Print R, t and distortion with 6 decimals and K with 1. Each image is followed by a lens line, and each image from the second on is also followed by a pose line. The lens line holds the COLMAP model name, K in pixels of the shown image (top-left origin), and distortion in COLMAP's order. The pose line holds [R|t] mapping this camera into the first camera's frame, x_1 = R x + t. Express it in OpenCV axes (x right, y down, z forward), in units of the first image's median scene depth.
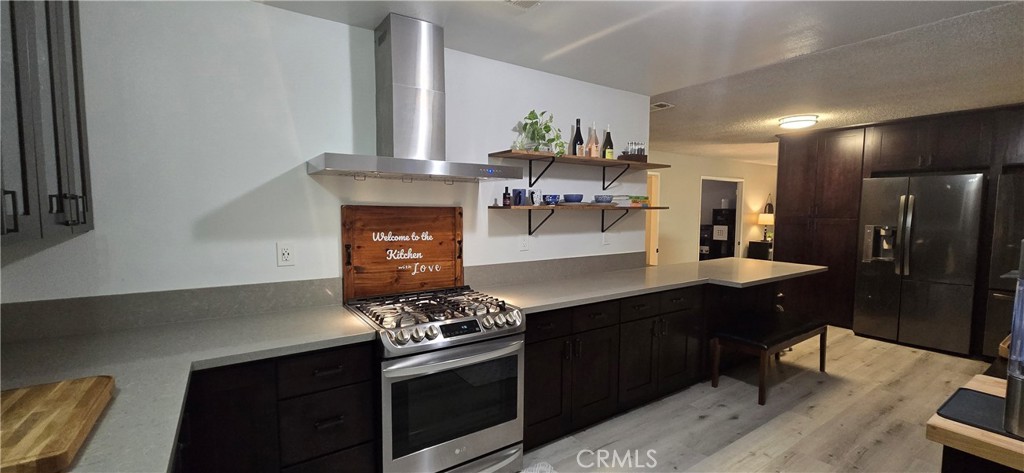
lens RADIAL K [[418.8, 0, 513.3], [0, 418.8, 241.5], [0, 0, 1]] dist [0.007771, 0.000234]
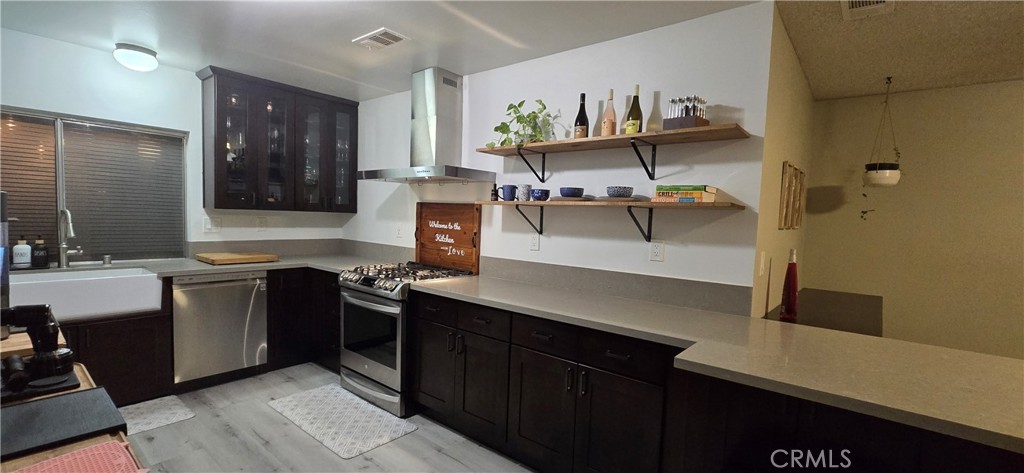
lens RADIAL K [[425.0, 0, 508.7], [0, 425.0, 243.4], [0, 0, 1]] dist [0.002677, -0.000086]
pose [[0.281807, 0.065674, -0.957221, 1.012989], [-0.111245, 0.993163, 0.035389, -0.023066], [0.953000, 0.096513, 0.287186, 0.733983]]
